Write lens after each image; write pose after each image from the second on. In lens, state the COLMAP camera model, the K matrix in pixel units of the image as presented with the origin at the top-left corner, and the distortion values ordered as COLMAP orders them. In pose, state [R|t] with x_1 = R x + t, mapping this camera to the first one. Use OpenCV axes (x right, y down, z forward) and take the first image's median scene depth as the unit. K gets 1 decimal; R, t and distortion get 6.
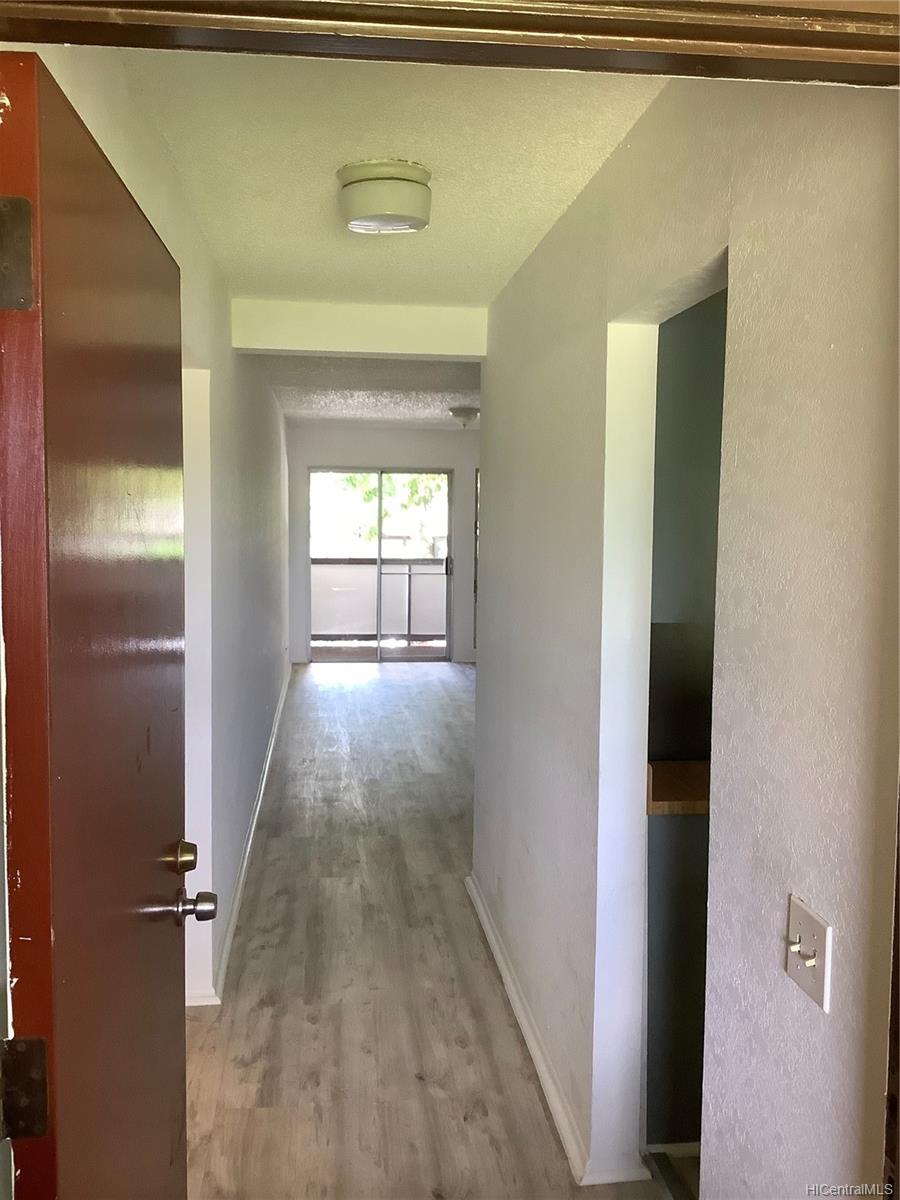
lens RADIAL K [[1101.2, 0, 448.5], [0, 1101.2, 601.6], [0, 0, 1]] dist [0.025619, 0.000000]
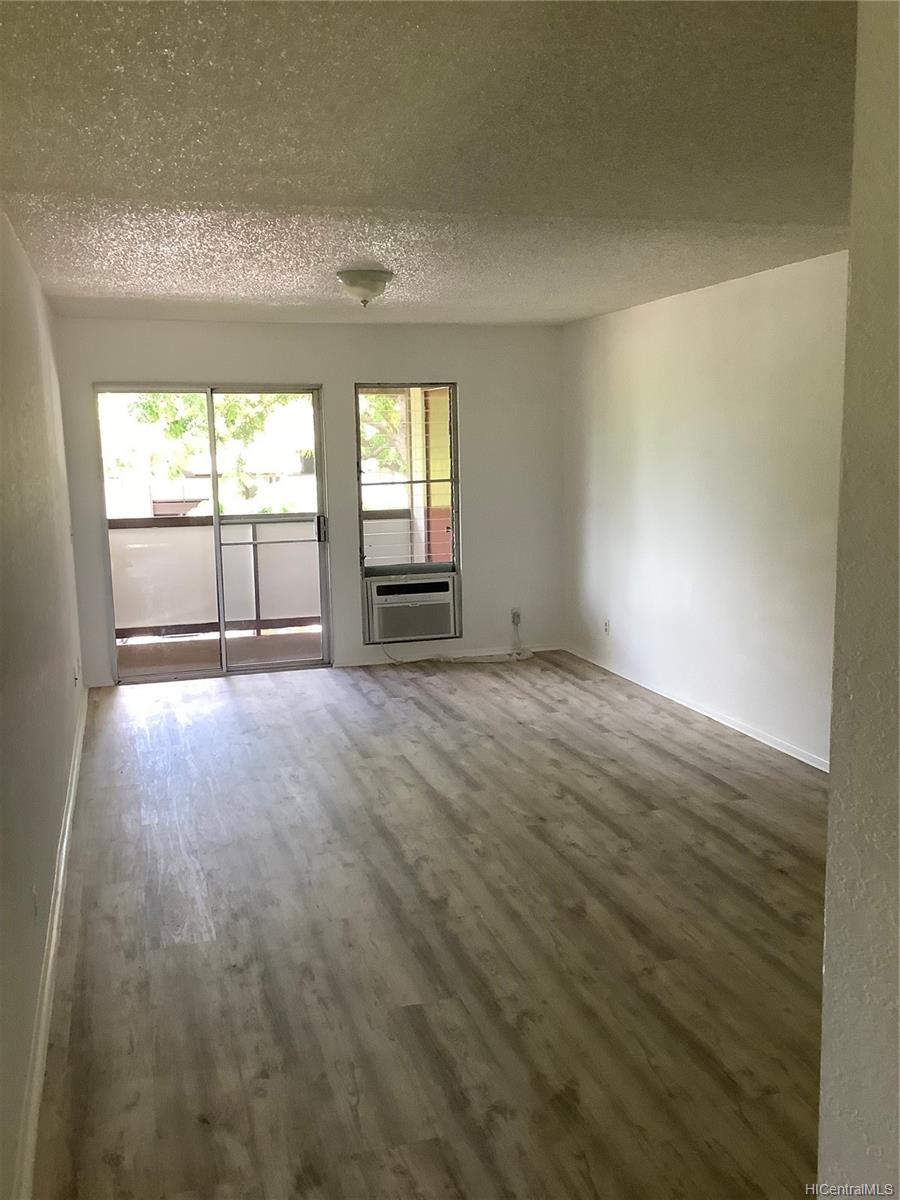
lens RADIAL K [[1101.2, 0, 481.0], [0, 1101.2, 604.8], [0, 0, 1]] dist [0.025619, 0.000000]
pose [[0.979045, -0.057654, 0.195315, -0.039454], [0.044877, 0.996591, 0.069225, -0.028224], [-0.198640, -0.059009, 0.978294, 0.316711]]
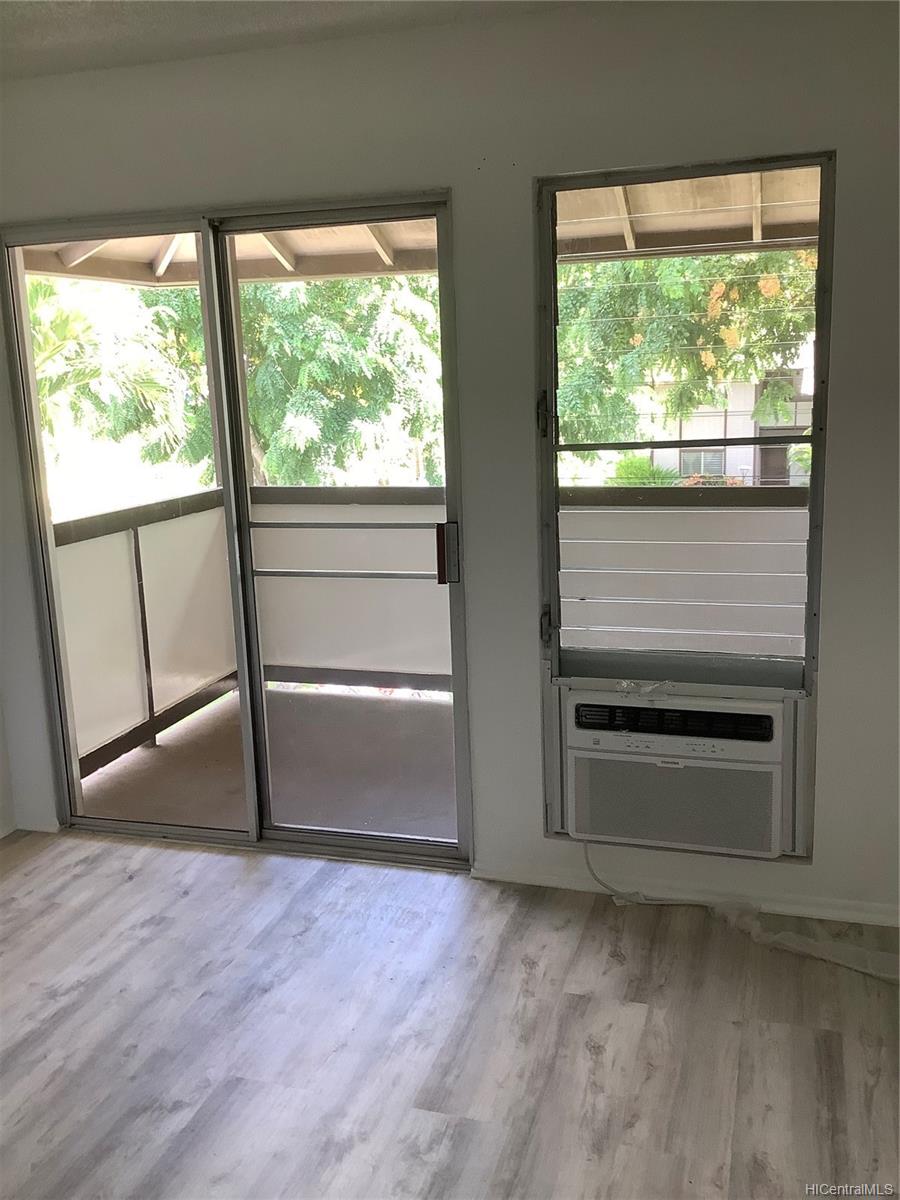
lens RADIAL K [[1101.2, 0, 447.4], [0, 1101.2, 595.0], [0, 0, 1]] dist [0.025619, 0.000000]
pose [[0.910400, 0.049083, -0.410808, 0.118034], [0.010767, 0.989791, 0.142121, -0.062208], [0.413590, -0.133810, 0.900577, 0.758883]]
